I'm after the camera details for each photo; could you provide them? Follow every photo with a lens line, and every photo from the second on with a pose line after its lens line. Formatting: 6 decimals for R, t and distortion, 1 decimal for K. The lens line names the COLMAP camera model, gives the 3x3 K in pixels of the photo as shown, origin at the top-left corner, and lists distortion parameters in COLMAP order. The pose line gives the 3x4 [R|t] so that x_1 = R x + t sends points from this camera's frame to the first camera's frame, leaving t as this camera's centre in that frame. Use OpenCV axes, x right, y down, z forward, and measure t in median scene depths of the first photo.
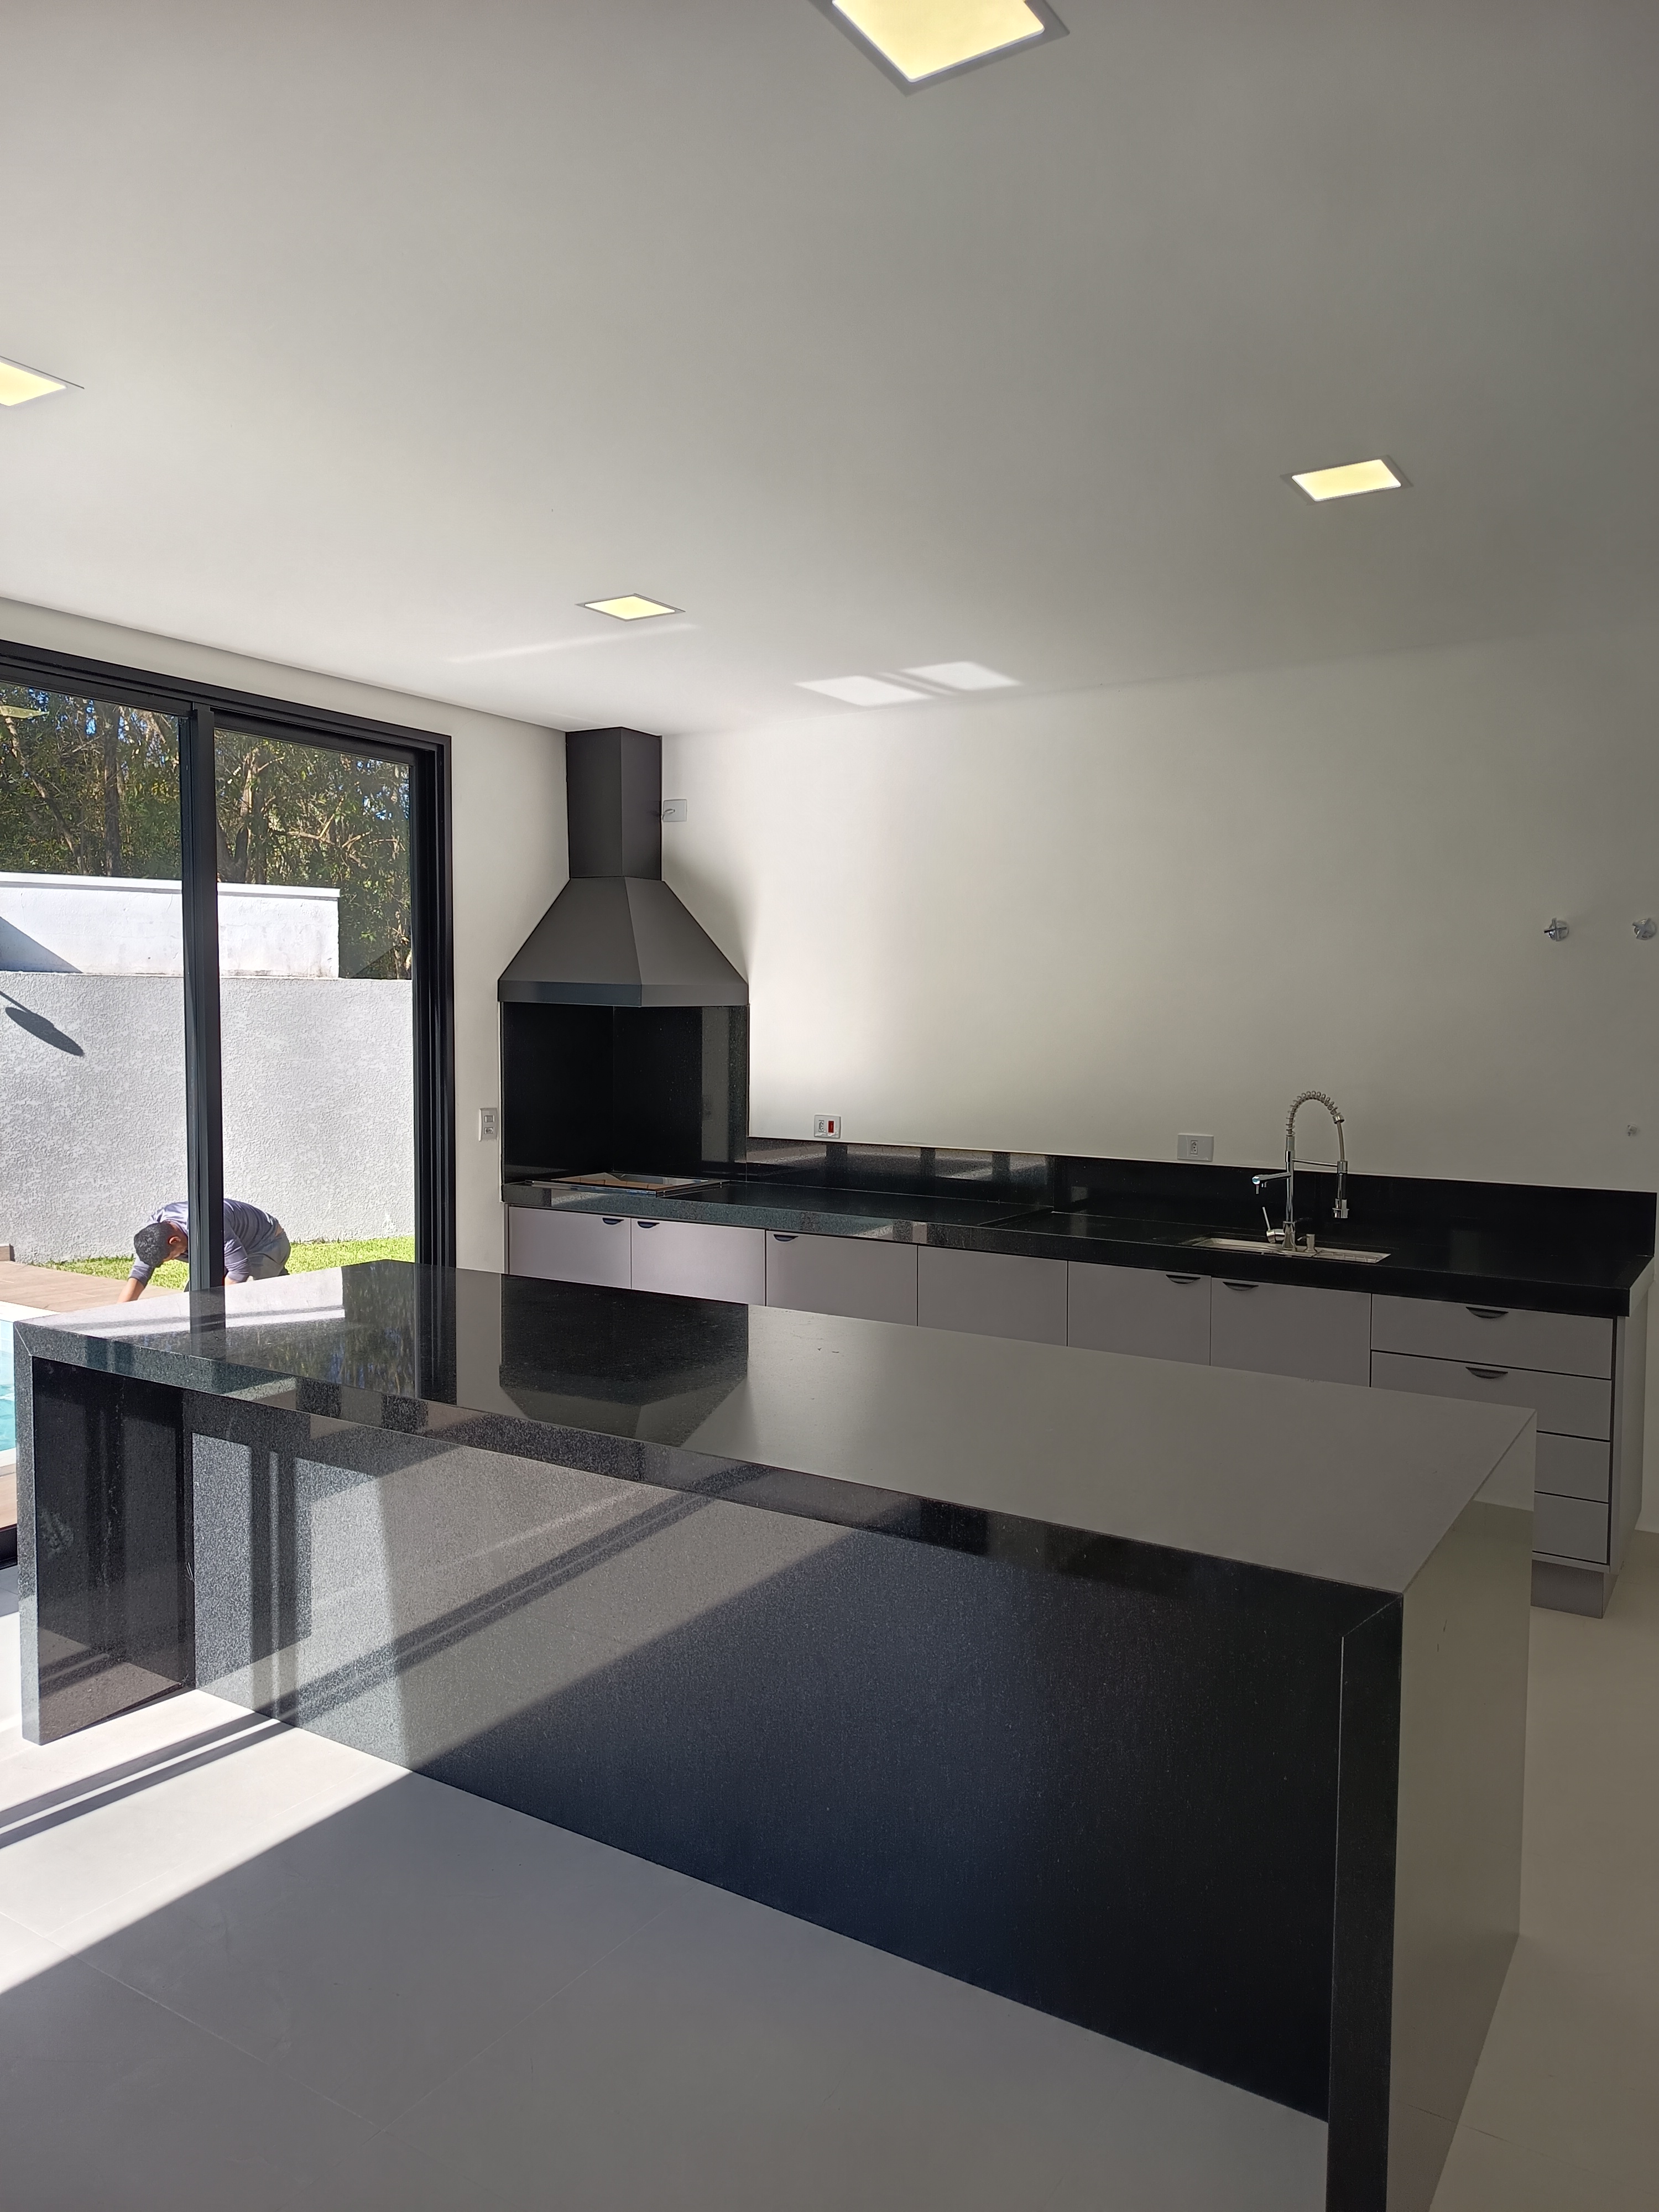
lens RADIAL K [[1532.6, 0, 826.4], [0, 1532.6, 1102.5], [0, 0, 1]] dist [0.035048, -0.031790]
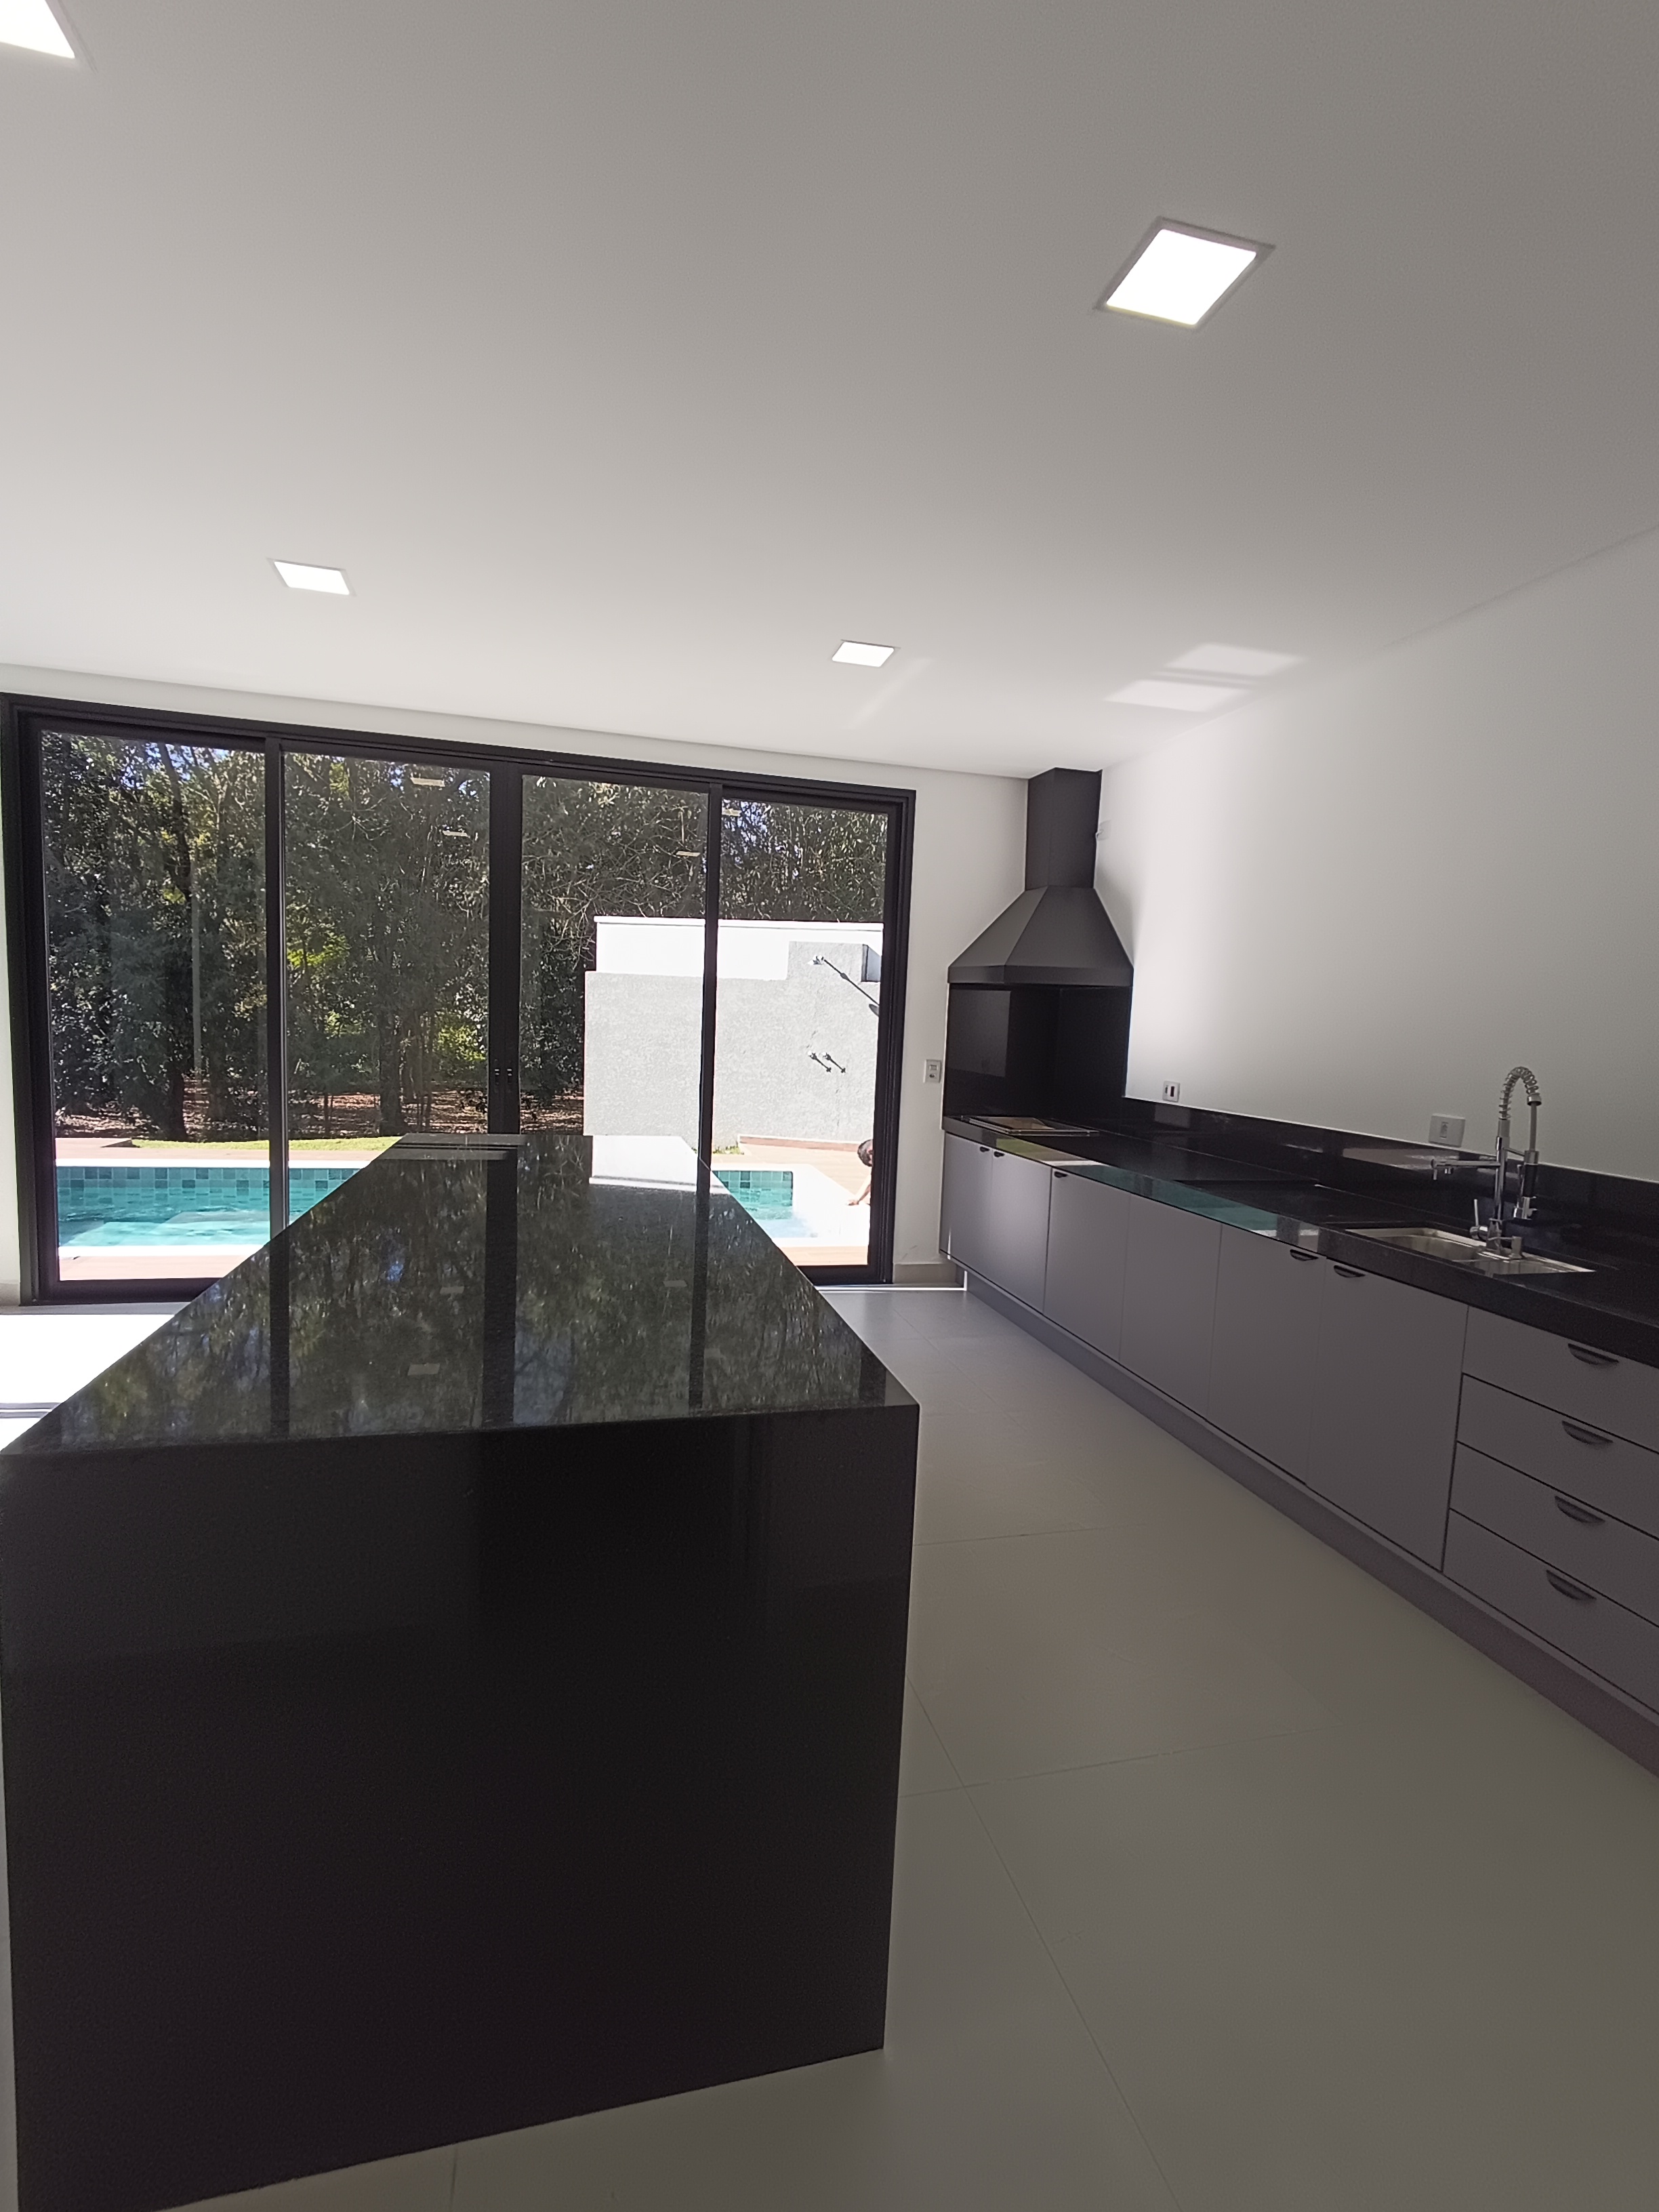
lens RADIAL K [[1021.5, 0, 811.2], [0, 1021.5, 1105.4], [0, 0, 1]] dist [-0.001592, 0.001105]
pose [[0.730170, 0.083157, -0.678187, 0.334724], [-0.078196, 0.996215, 0.037963, 0.018595], [0.678777, 0.025312, 0.733908, 0.264619]]
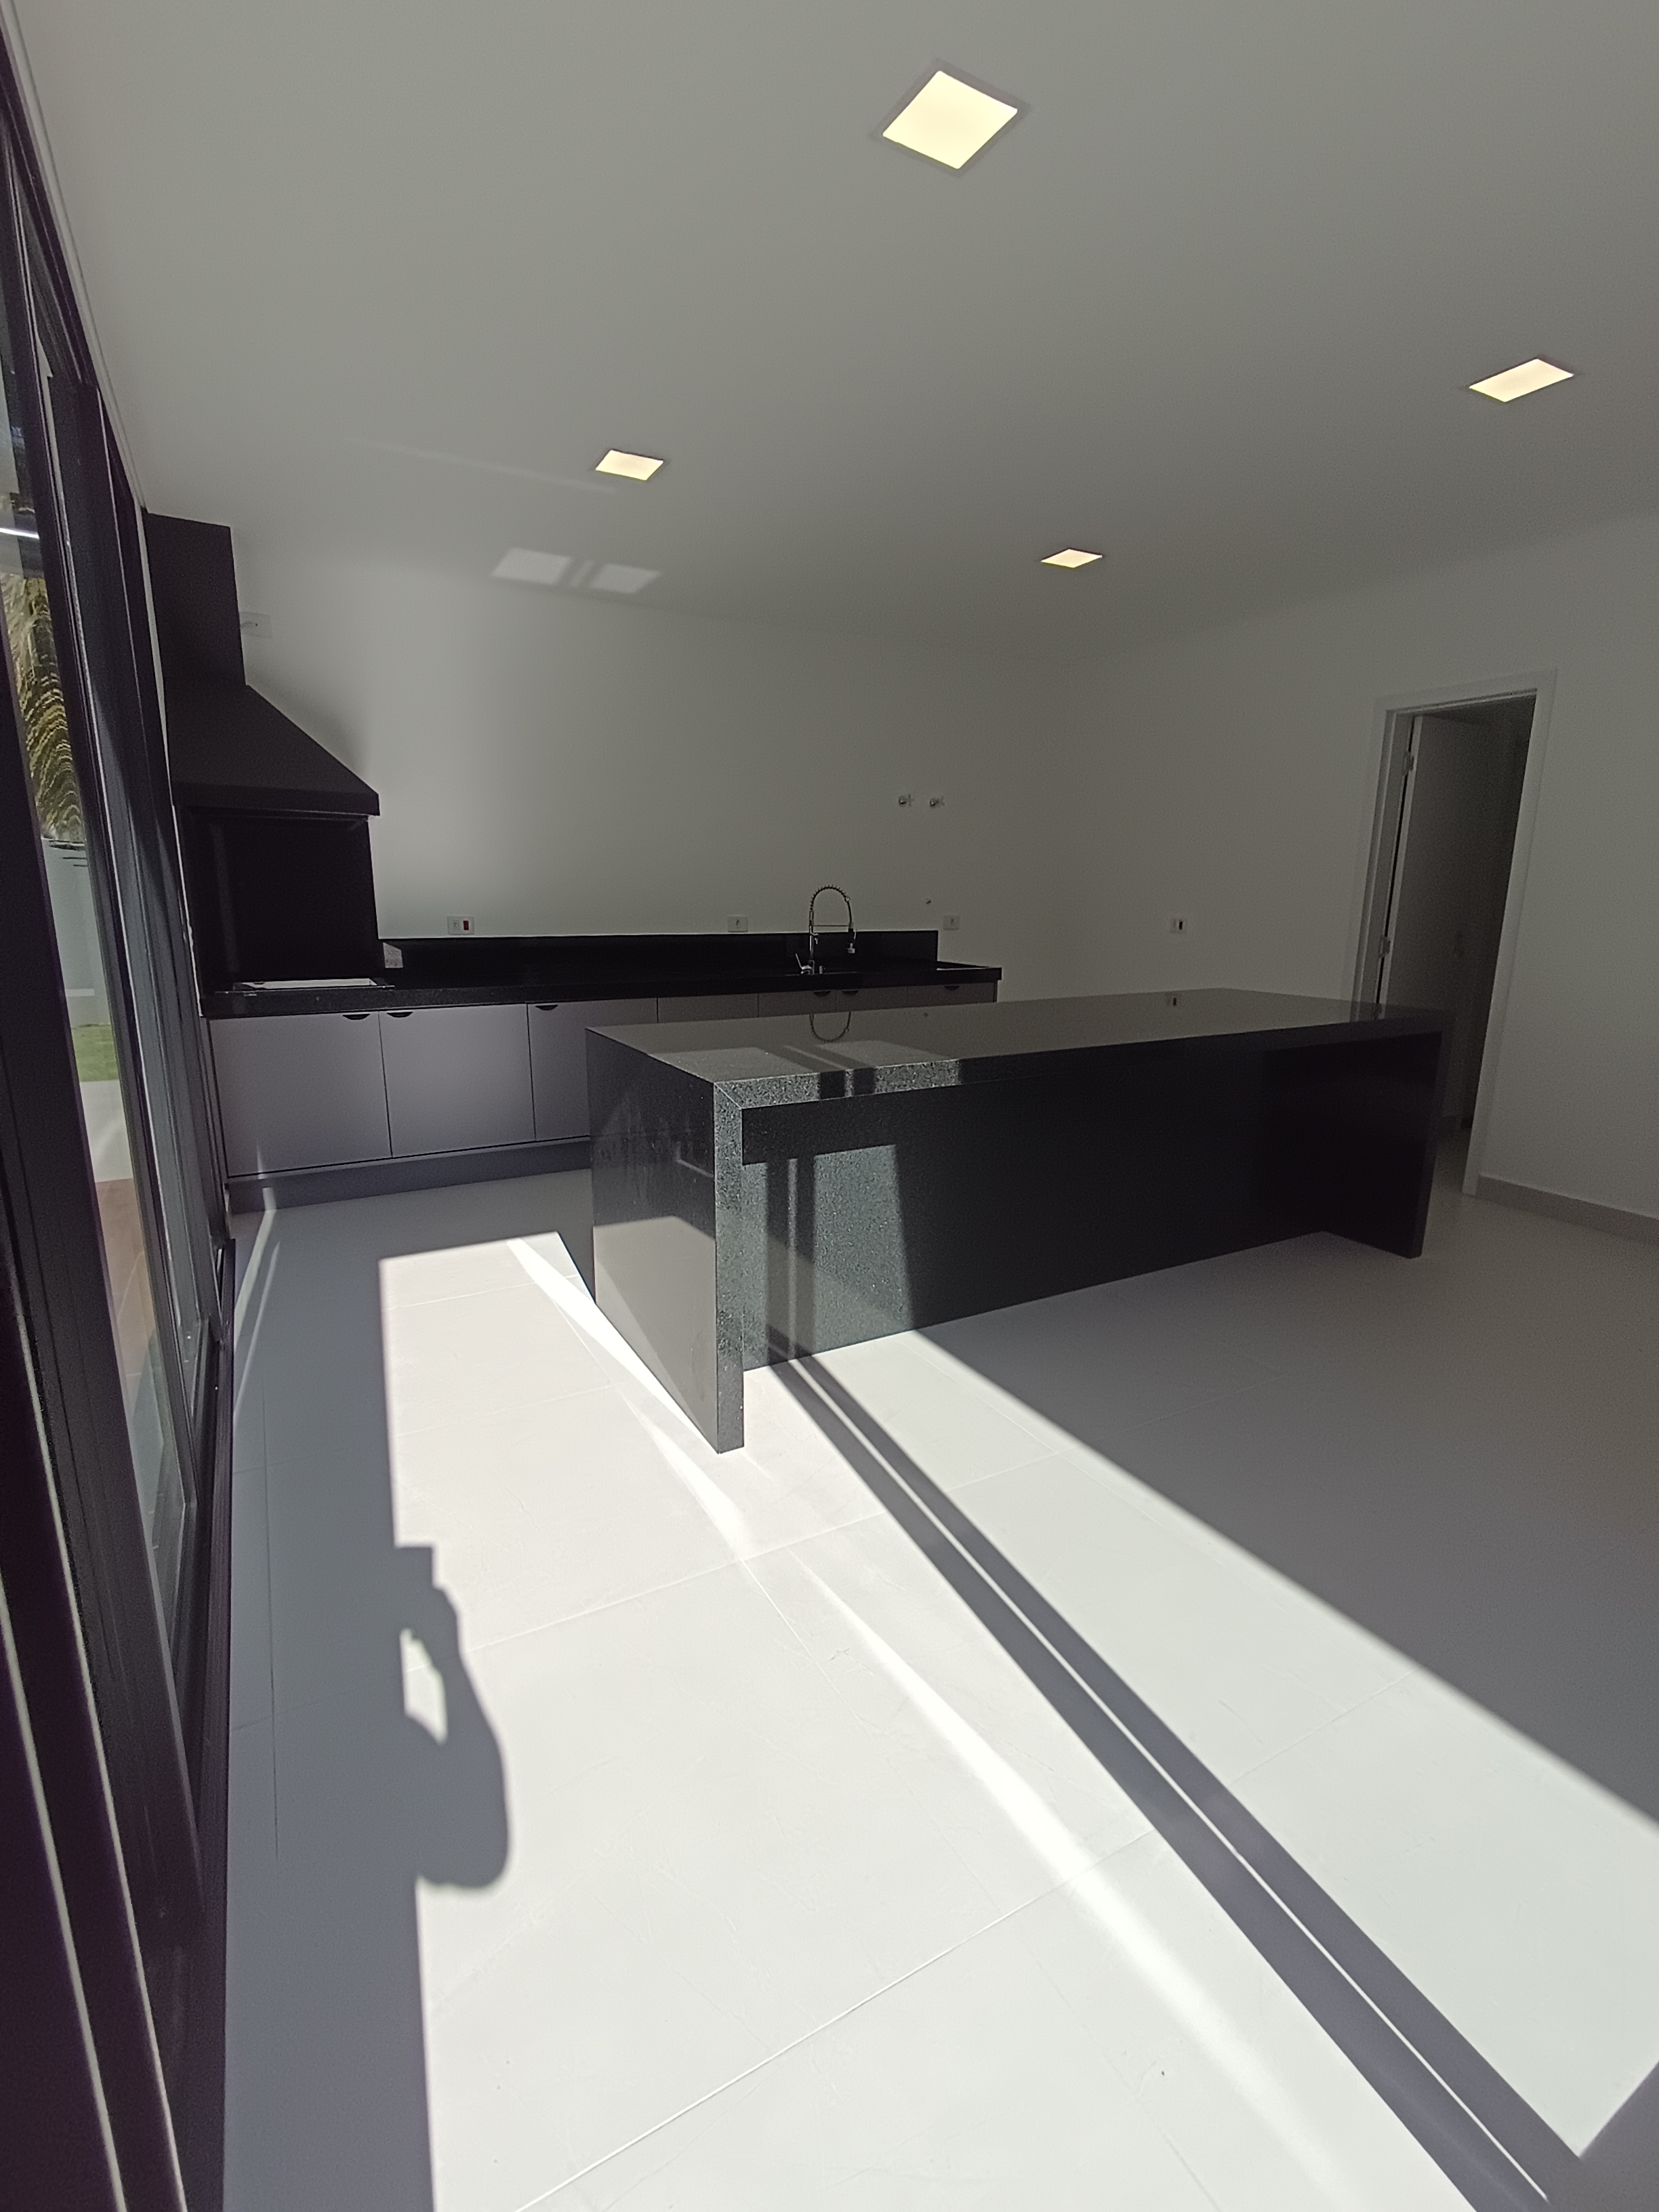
lens RADIAL K [[1021.5, 0, 844.9], [0, 1021.5, 1117.9], [0, 0, 1]] dist [-0.001592, 0.001105]
pose [[0.462296, -0.196736, 0.864625, -0.621721], [0.046936, 0.979139, 0.197697, 0.019780], [-0.885482, -0.050813, 0.461886, 0.345731]]
